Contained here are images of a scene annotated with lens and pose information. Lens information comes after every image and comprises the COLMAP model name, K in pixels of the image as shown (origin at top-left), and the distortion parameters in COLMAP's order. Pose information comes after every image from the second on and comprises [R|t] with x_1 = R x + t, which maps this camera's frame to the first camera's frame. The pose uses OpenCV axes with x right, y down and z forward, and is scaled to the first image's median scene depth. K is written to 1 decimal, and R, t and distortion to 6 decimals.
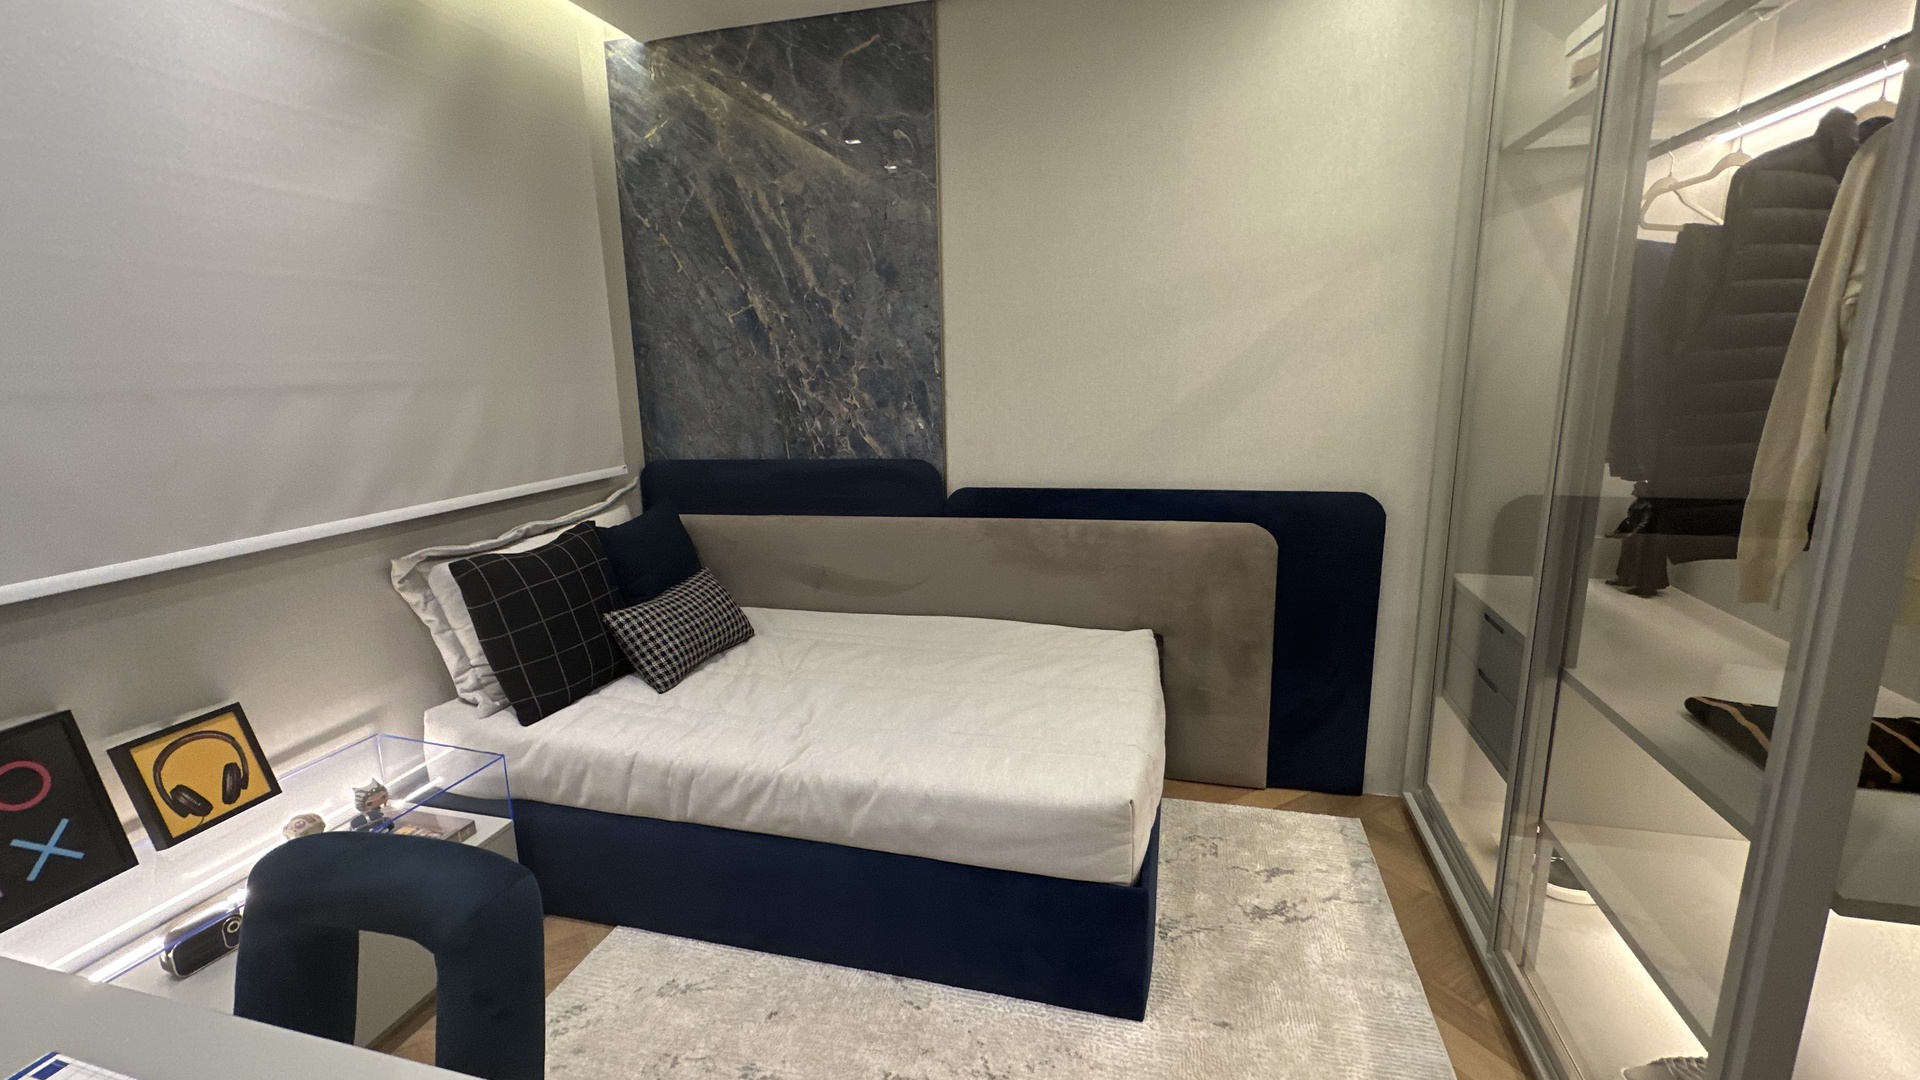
lens RADIAL K [[816.5, 0, 960.0], [0, 816.5, 540.0], [0, 0, 1]] dist [0.002751, 0.000013]
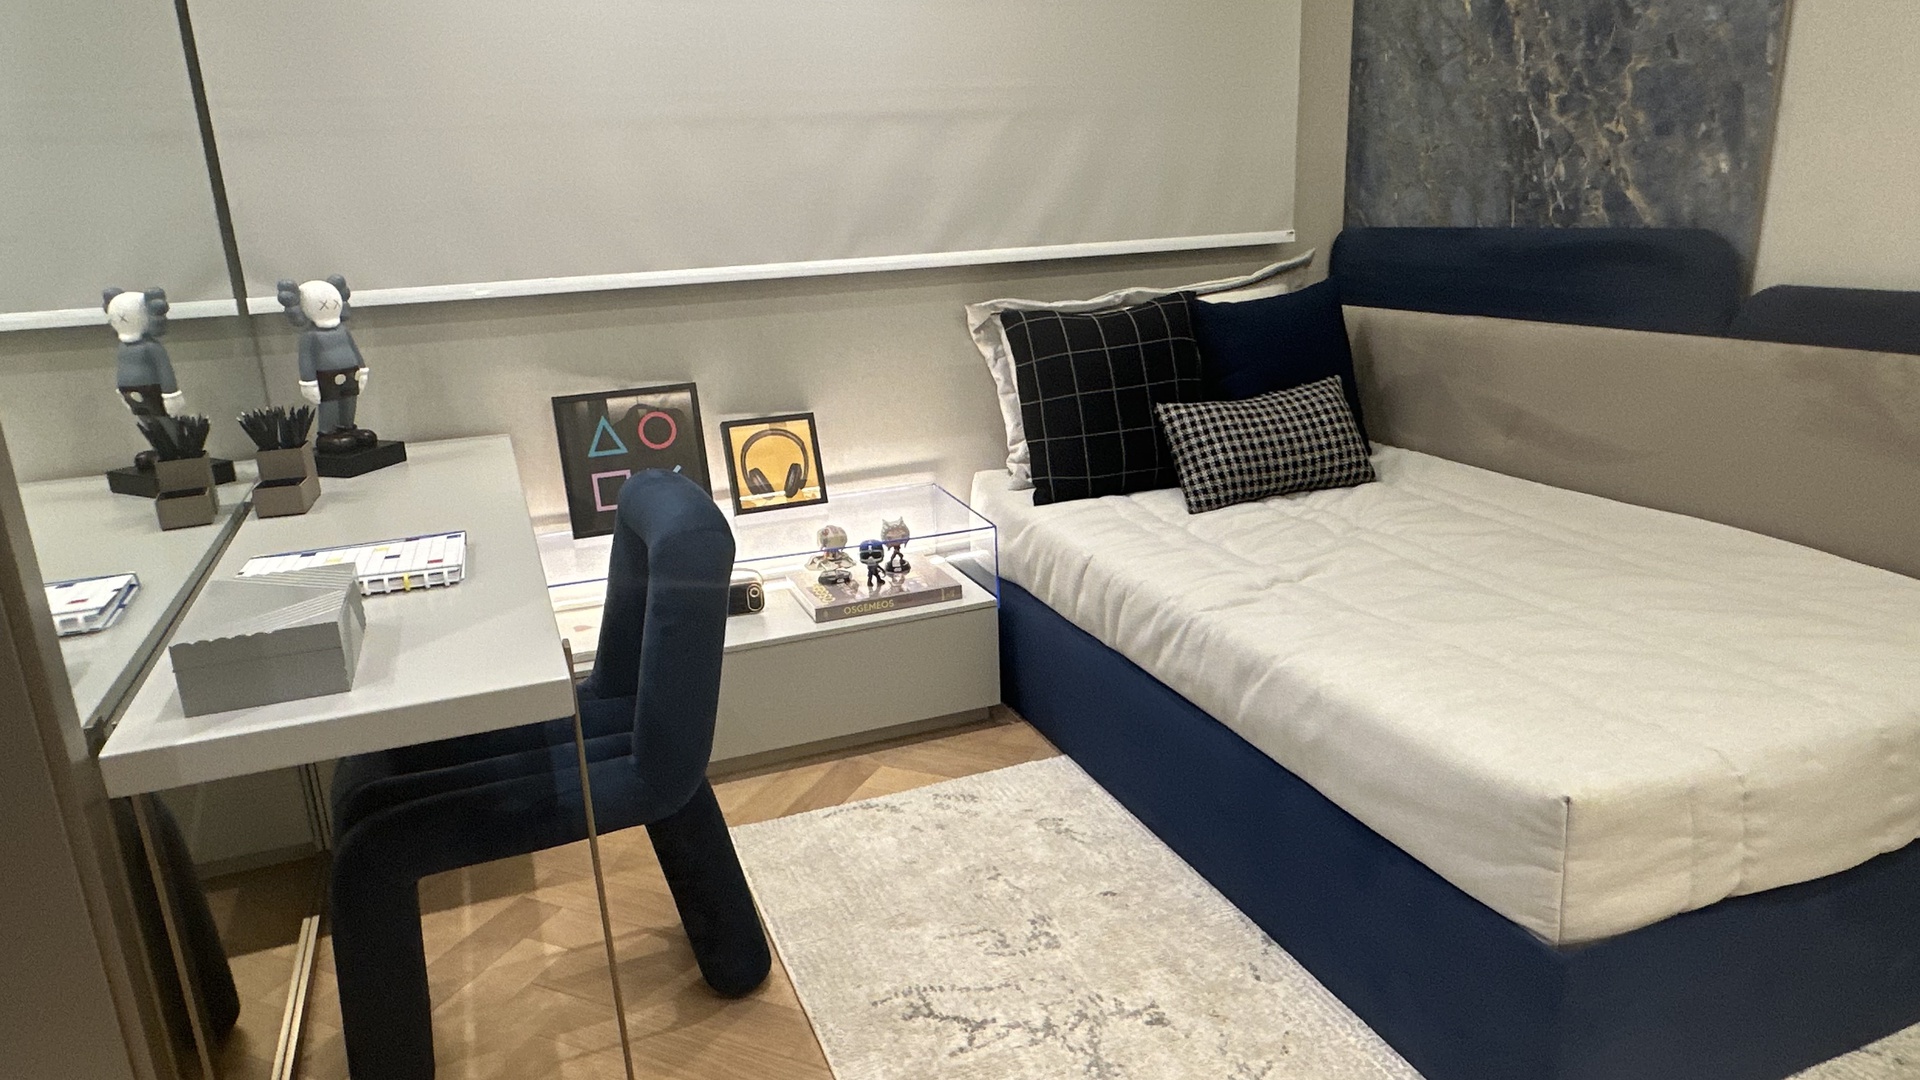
lens RADIAL K [[1214.5, 0, 960.0], [0, 1214.5, 540.0], [0, 0, 1]] dist [0.000230, 0.000797]
pose [[0.605309, 0.222090, -0.764380, 0.387518], [-0.137862, 0.975026, 0.174120, 0.040043], [0.783961, -0.000017, 0.620810, 0.106084]]
